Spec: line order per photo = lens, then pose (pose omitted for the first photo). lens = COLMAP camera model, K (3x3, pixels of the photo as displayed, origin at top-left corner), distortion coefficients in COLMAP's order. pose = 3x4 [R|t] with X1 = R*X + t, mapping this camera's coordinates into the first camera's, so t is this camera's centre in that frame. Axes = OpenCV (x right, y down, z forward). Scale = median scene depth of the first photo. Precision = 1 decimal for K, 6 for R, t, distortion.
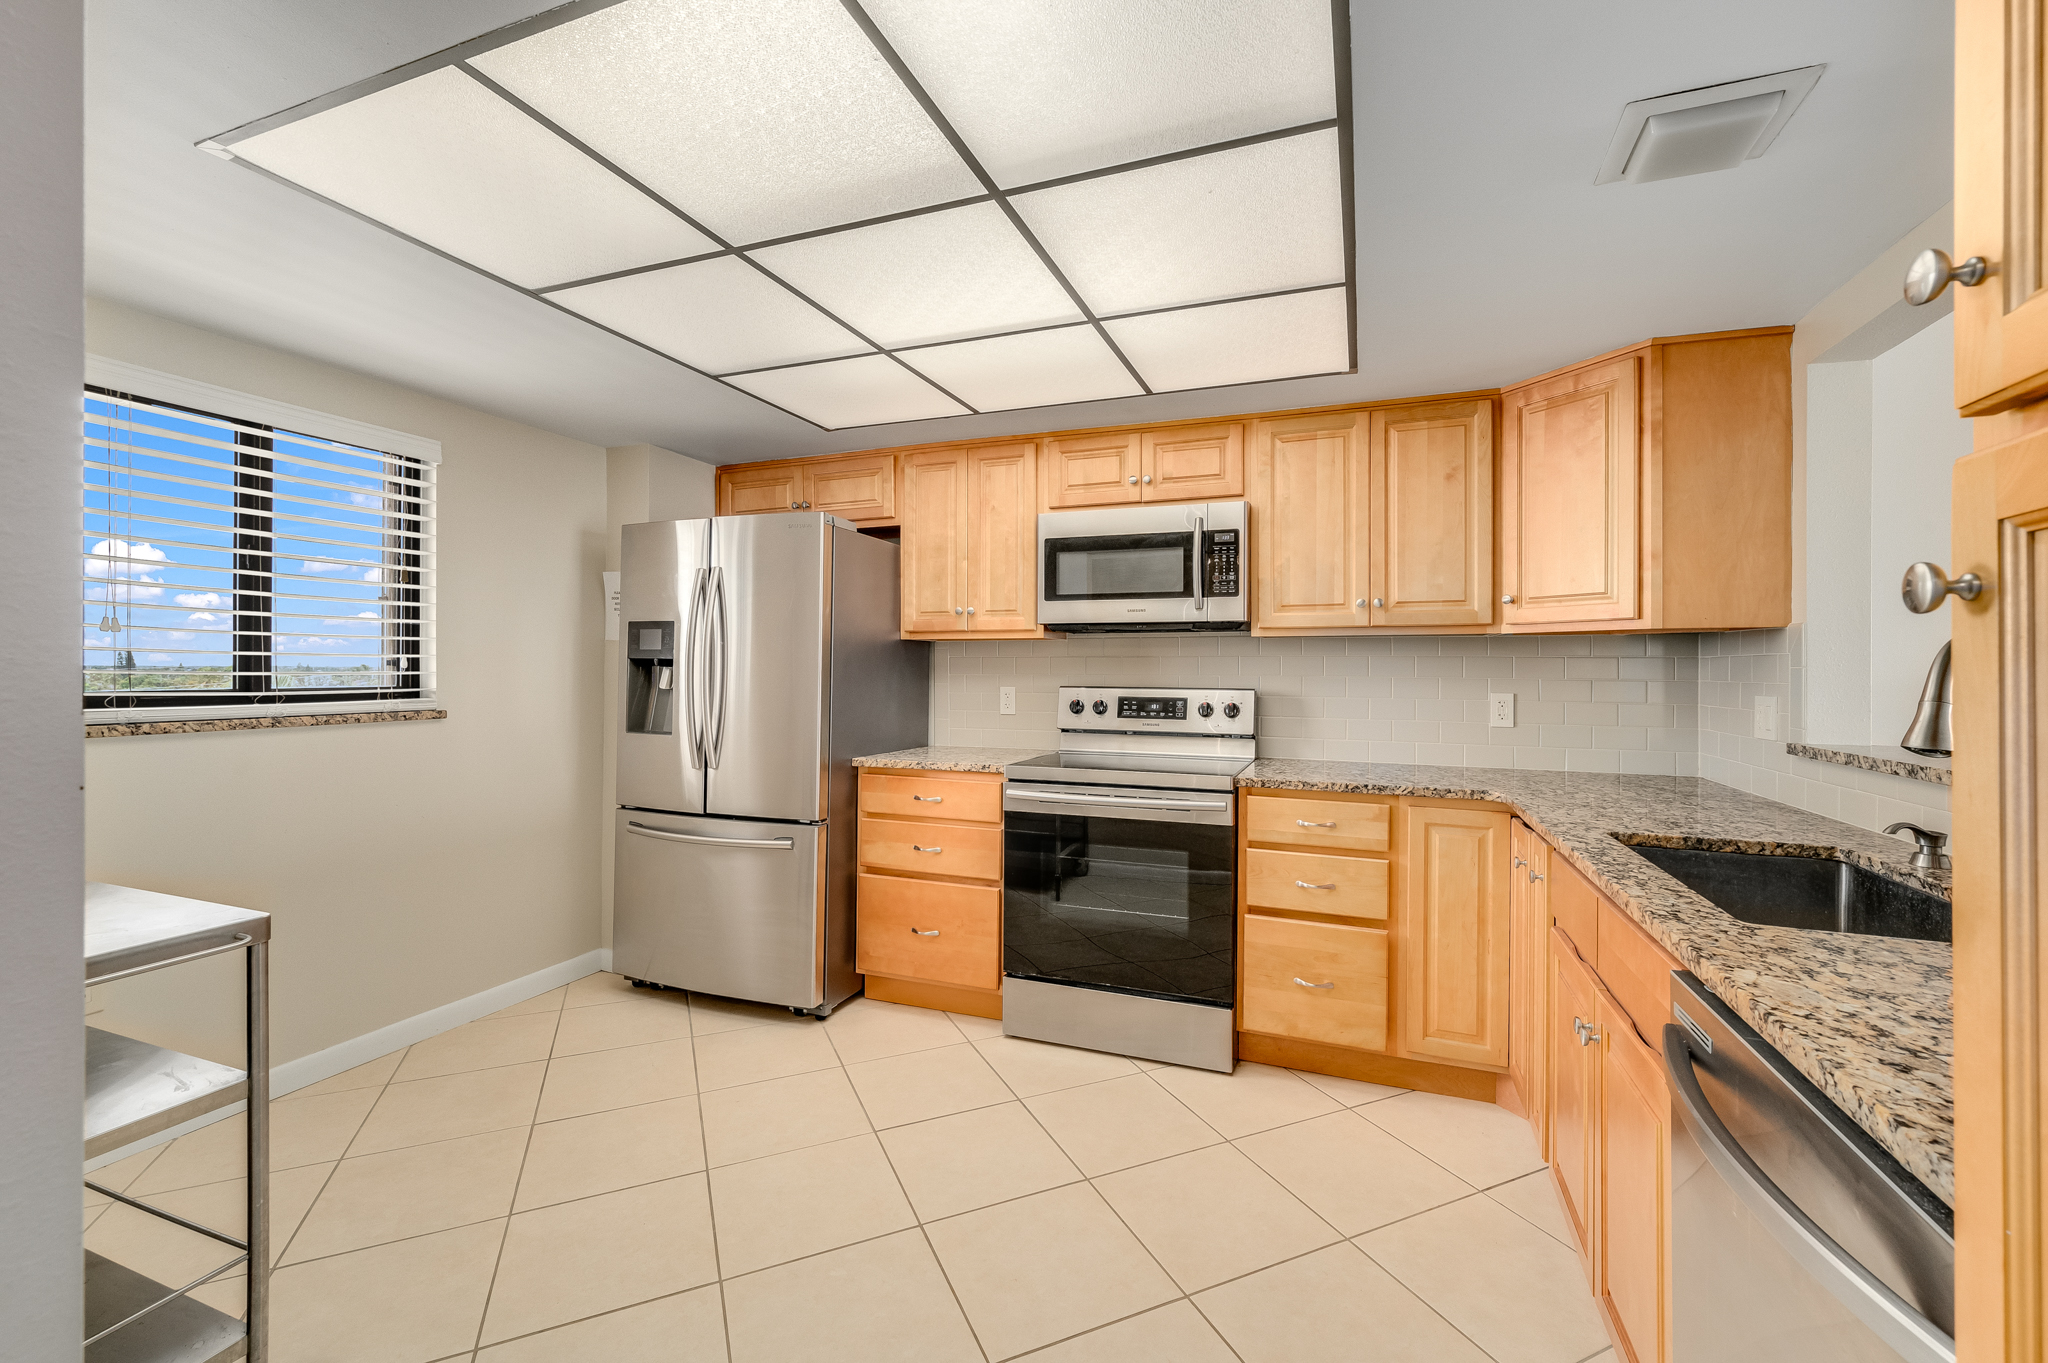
lens RADIAL K [[857.5, 0, 1032.2], [0, 857.5, 658.2], [0, 0, 1]] dist [0.001277, 0.000035]
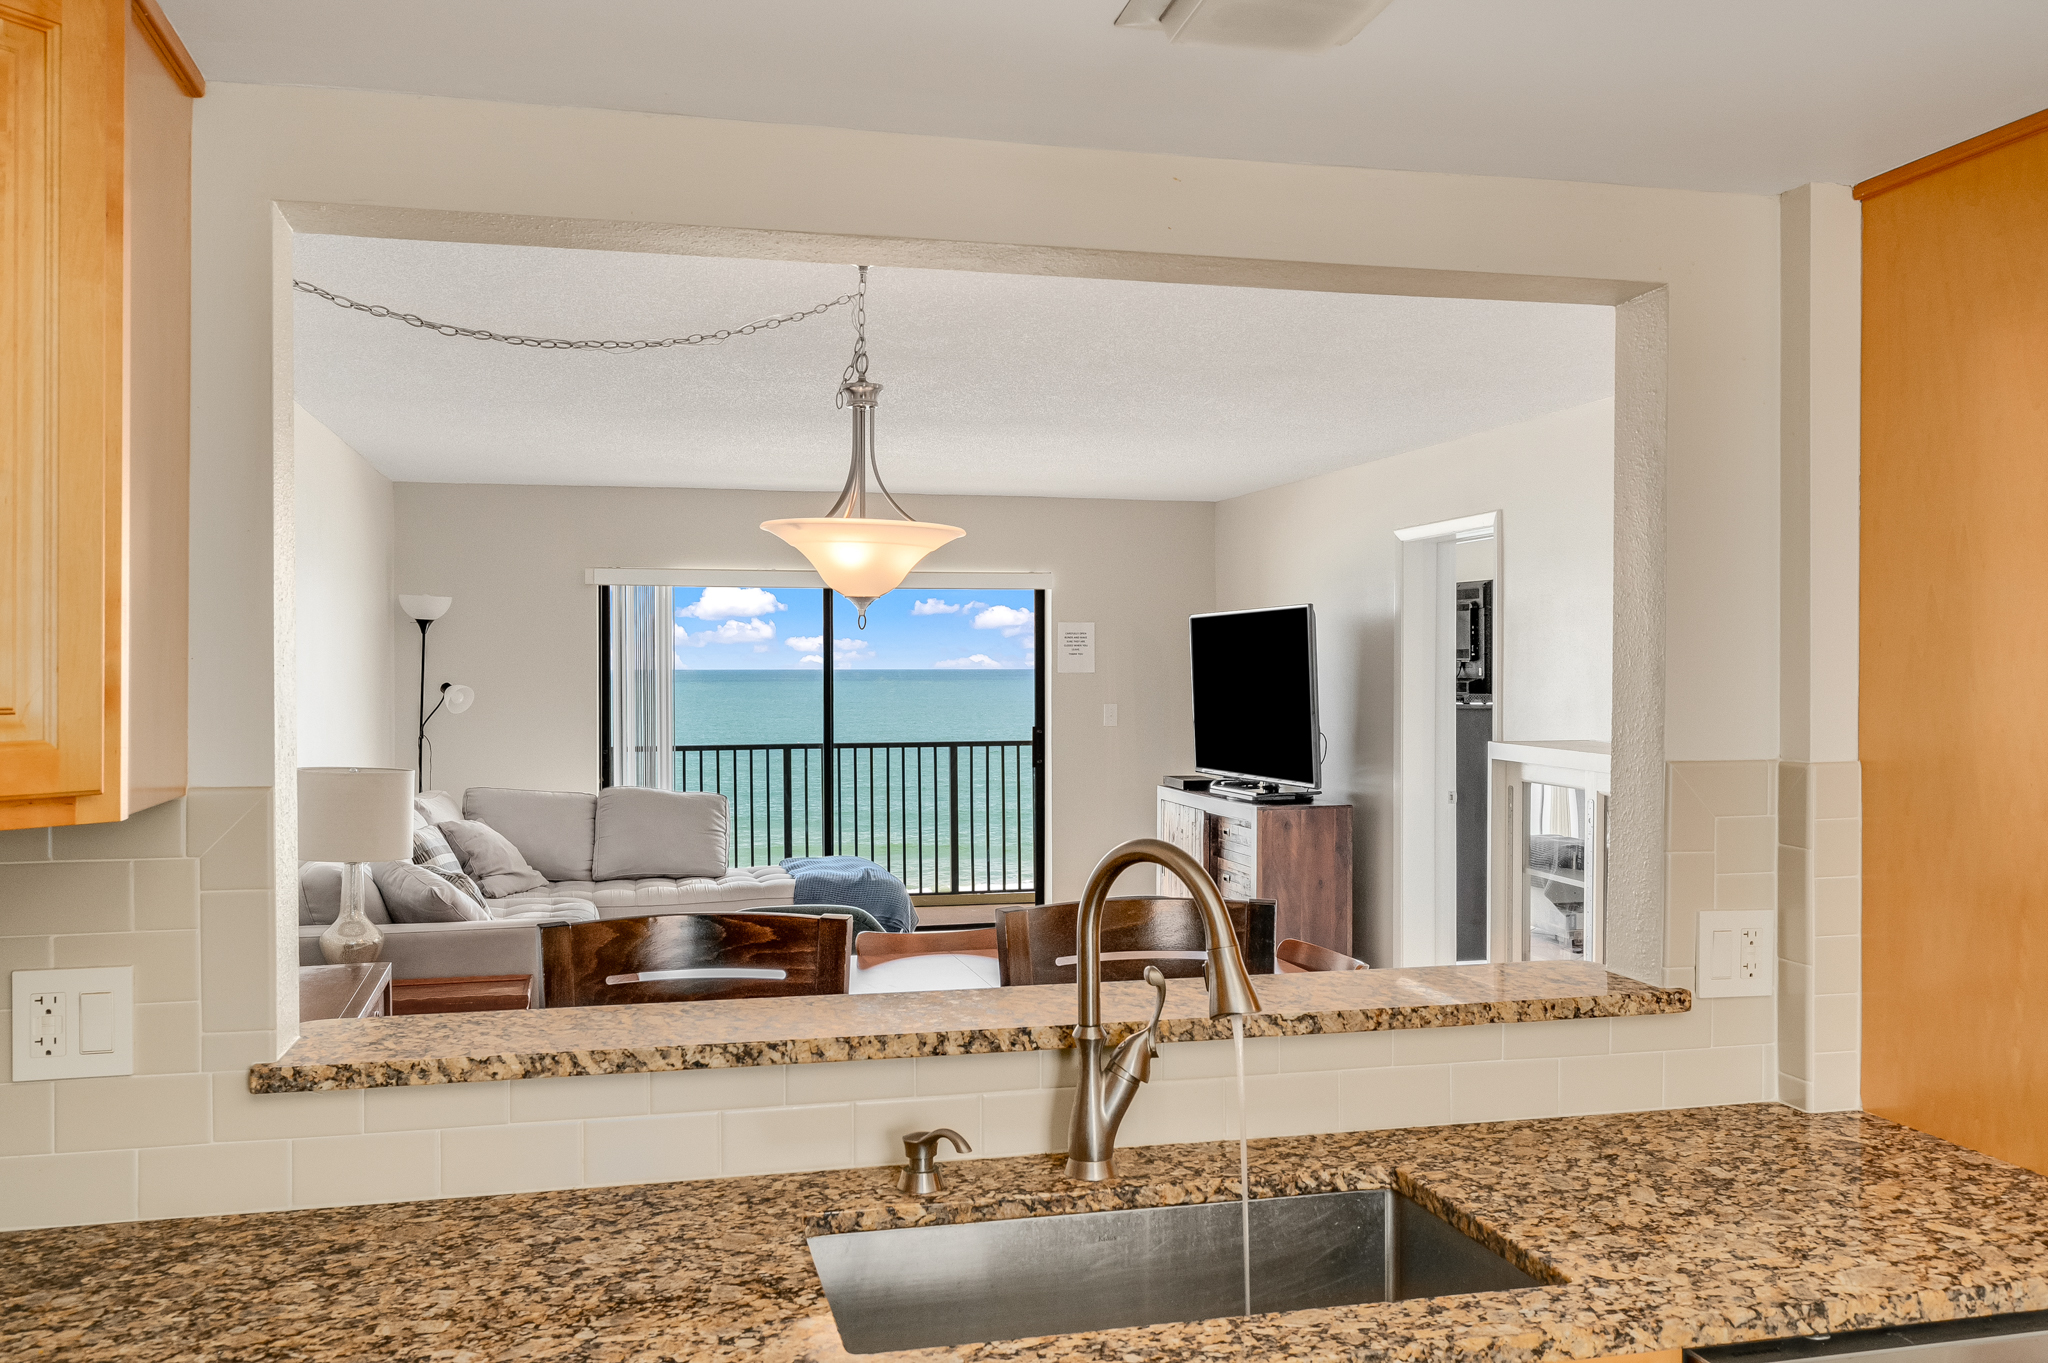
lens RADIAL K [[1711.2, 0, 1022.6], [0, 1711.2, 656.9], [0, 0, 1]] dist [0.001709, 0.000778]
pose [[-0.570810, -0.003218, 0.821076, -0.031762], [-0.010808, 0.999935, -0.003594, -0.081201], [-0.821011, -0.010926, -0.570808, 0.876979]]
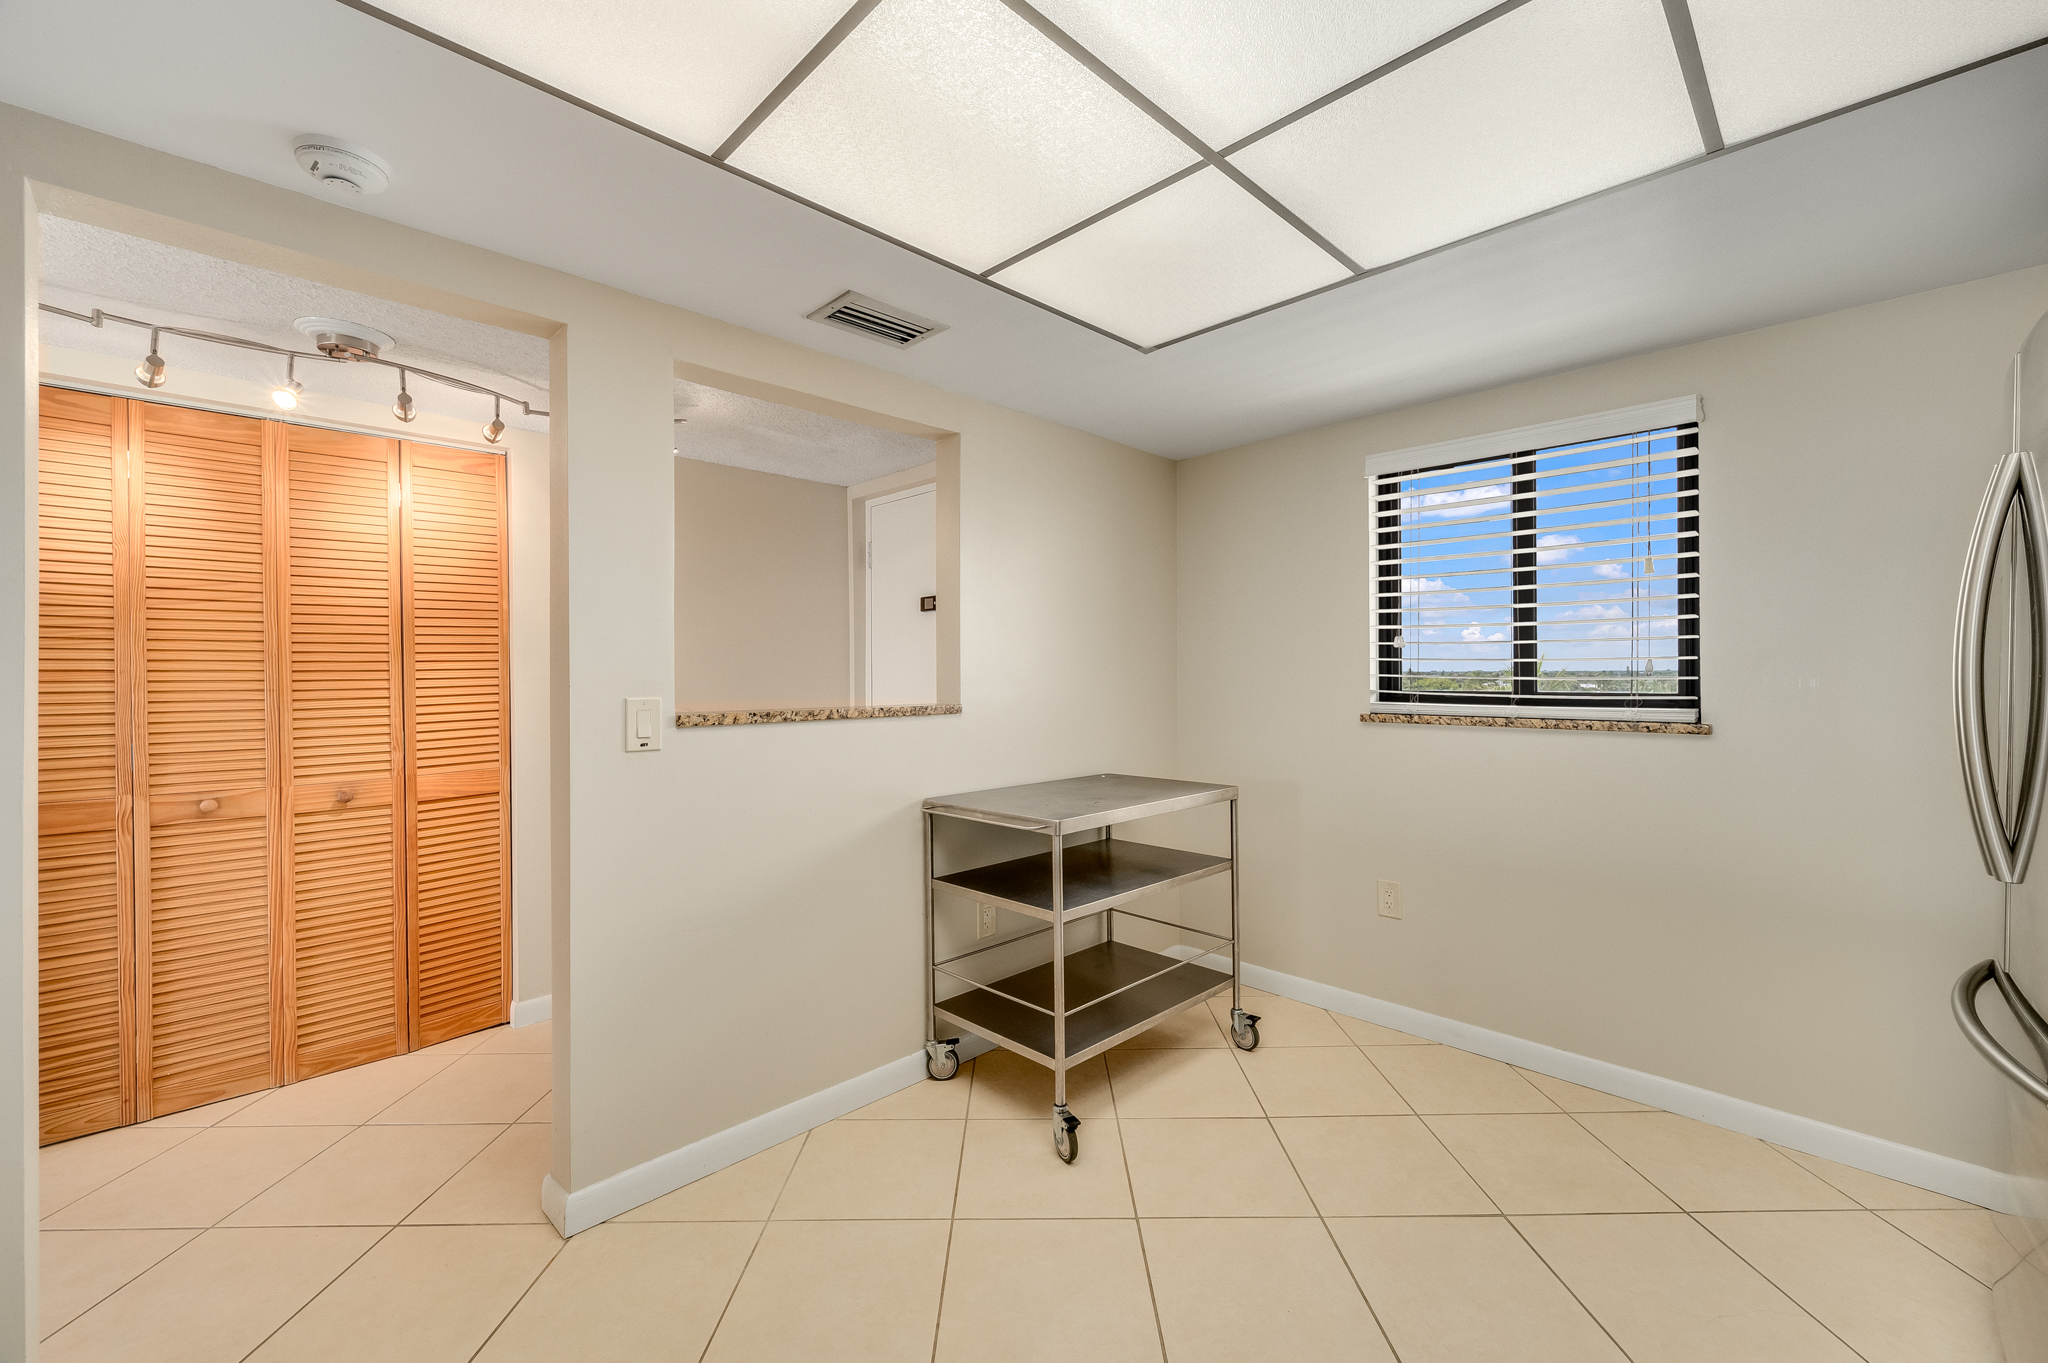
lens RADIAL K [[820.6, 0, 1038.7], [0, 820.6, 682.8], [0, 0, 1]] dist [0.001116, 0.000285]
pose [[-0.406472, 0.009841, -0.913610, 0.275391], [0.012801, 0.999905, 0.005076, 0.009176], [0.913573, -0.009632, -0.406560, 0.740628]]
